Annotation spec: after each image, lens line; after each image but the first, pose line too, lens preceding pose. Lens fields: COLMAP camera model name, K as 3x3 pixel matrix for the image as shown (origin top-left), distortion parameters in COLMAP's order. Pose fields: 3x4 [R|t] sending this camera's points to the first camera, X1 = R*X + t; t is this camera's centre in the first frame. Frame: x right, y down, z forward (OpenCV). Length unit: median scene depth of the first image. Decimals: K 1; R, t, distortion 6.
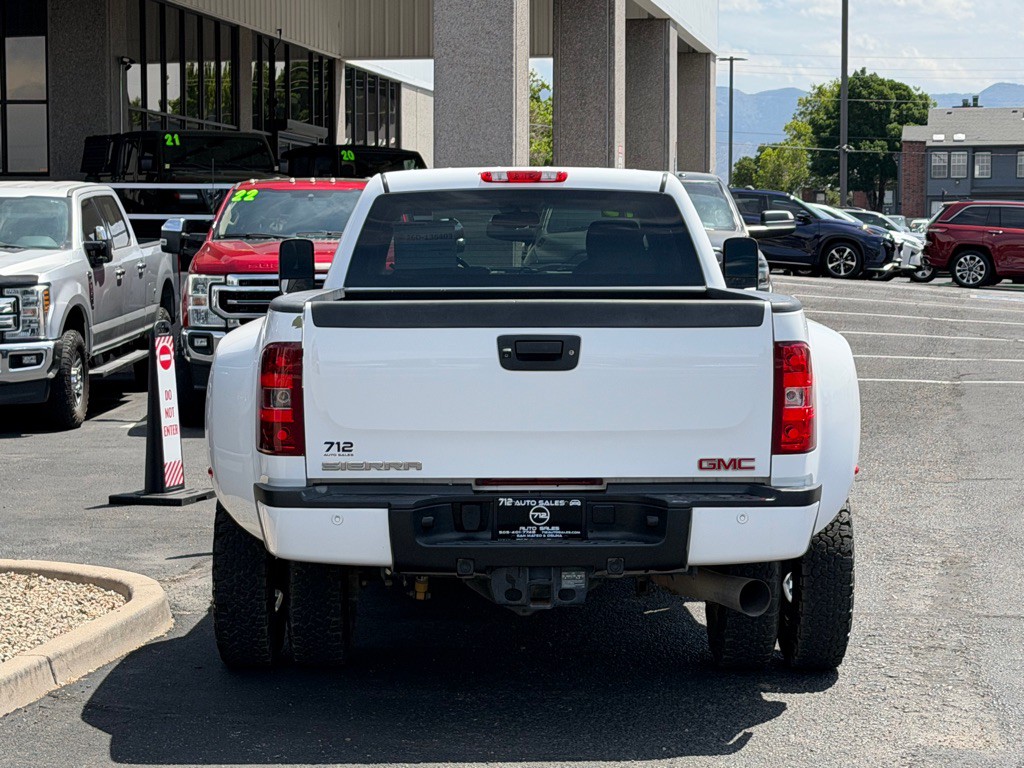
lens RADIAL K [[2280.6, 0, 517.9], [0, 2280.6, 384.7], [0, 0, 1]] dist [0.139840, -0.049517]
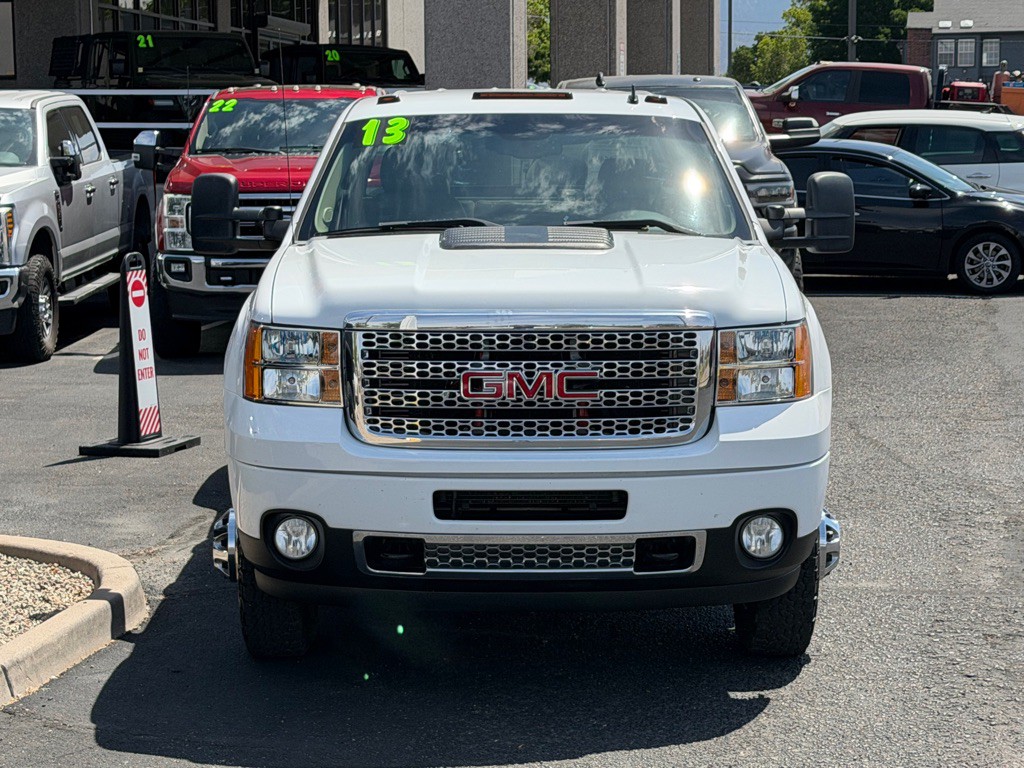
lens RADIAL K [[2330.2, 0, 506.2], [0, 2330.2, 409.1], [0, 0, 1]] dist [0.150736, -0.140214]
pose [[0.999958, -0.009125, -0.001240, -0.007574], [0.009179, 0.998496, 0.054050, -0.015941], [0.000745, -0.054059, 0.998537, 0.074680]]
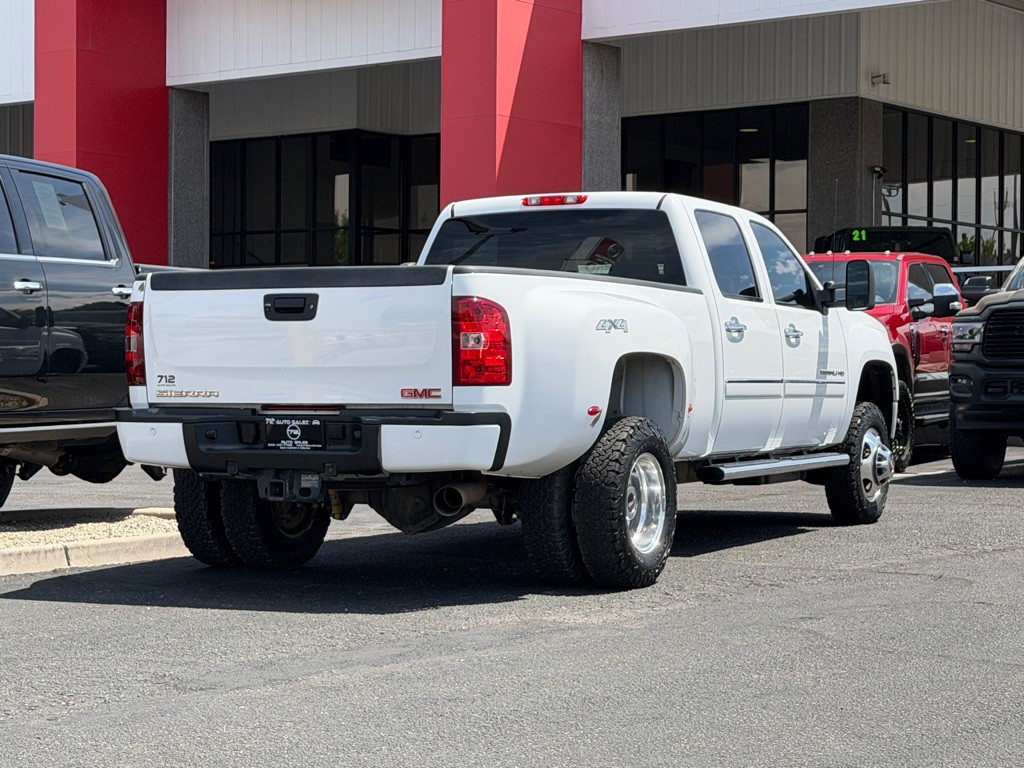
lens RADIAL K [[2254.4, 0, 512.2], [0, 2254.4, 381.4], [0, 0, 1]] dist [0.128668, 0.274557]
pose [[0.892388, 0.001593, -0.451266, 0.410069], [-0.029175, 0.998105, -0.054171, 0.055145], [0.450325, 0.061507, 0.890744, -0.056323]]
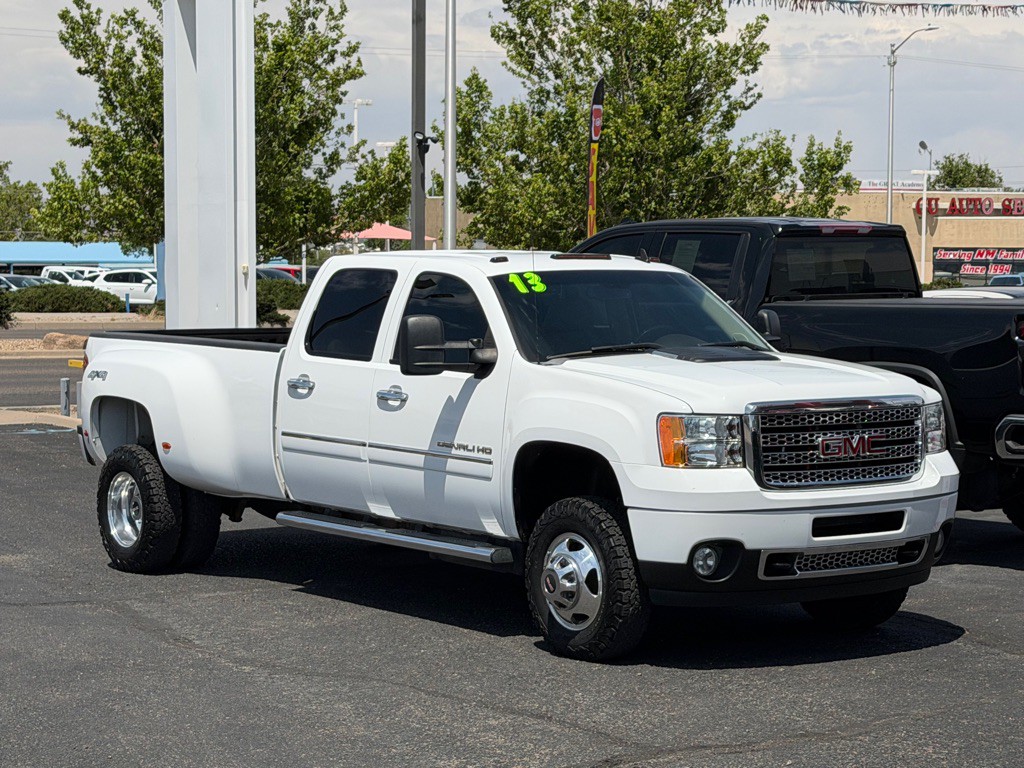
lens RADIAL K [[2280.6, 0, 517.9], [0, 2280.6, 384.7], [0, 0, 1]] dist [0.139840, -0.049517]
pose [[0.822842, -0.034805, 0.567203, -0.557422], [0.044568, 0.999001, -0.003354, -0.016366], [-0.566519, 0.028039, 0.823571, 0.012089]]
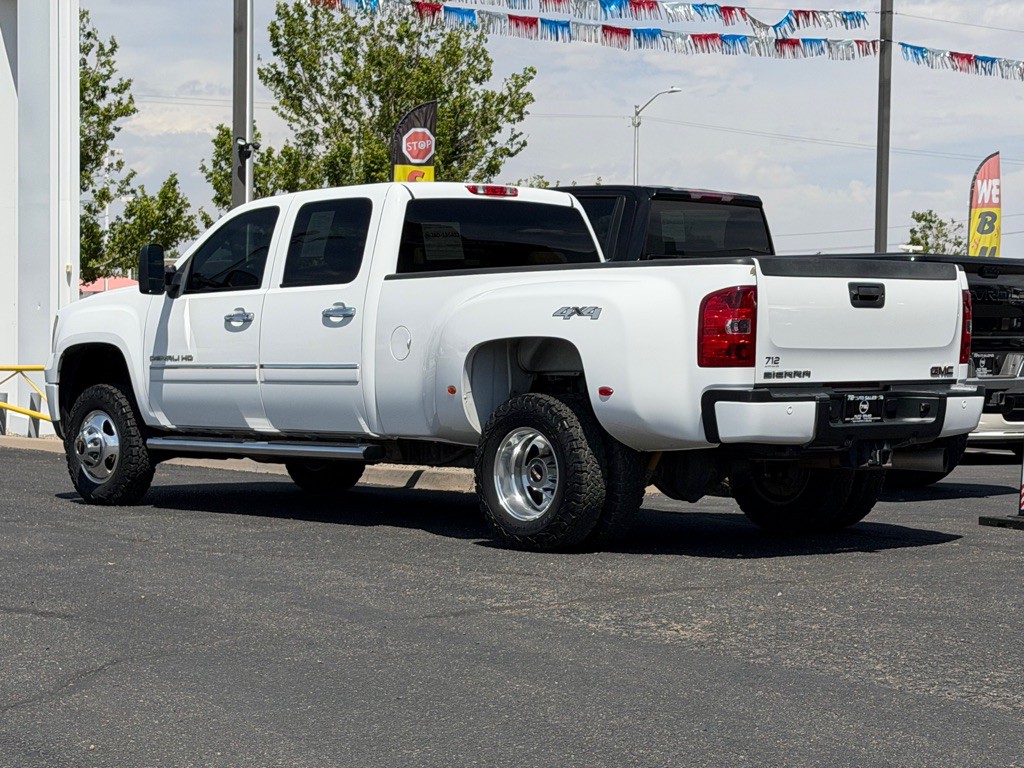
lens RADIAL K [[2280.6, 0, 517.9], [0, 2280.6, 384.7], [0, 0, 1]] dist [0.139840, -0.049517]
pose [[0.745826, -0.011599, 0.666040, -0.661305], [0.044369, 0.998493, -0.032296, 0.047030], [-0.664662, 0.053639, 0.745217, 0.029818]]
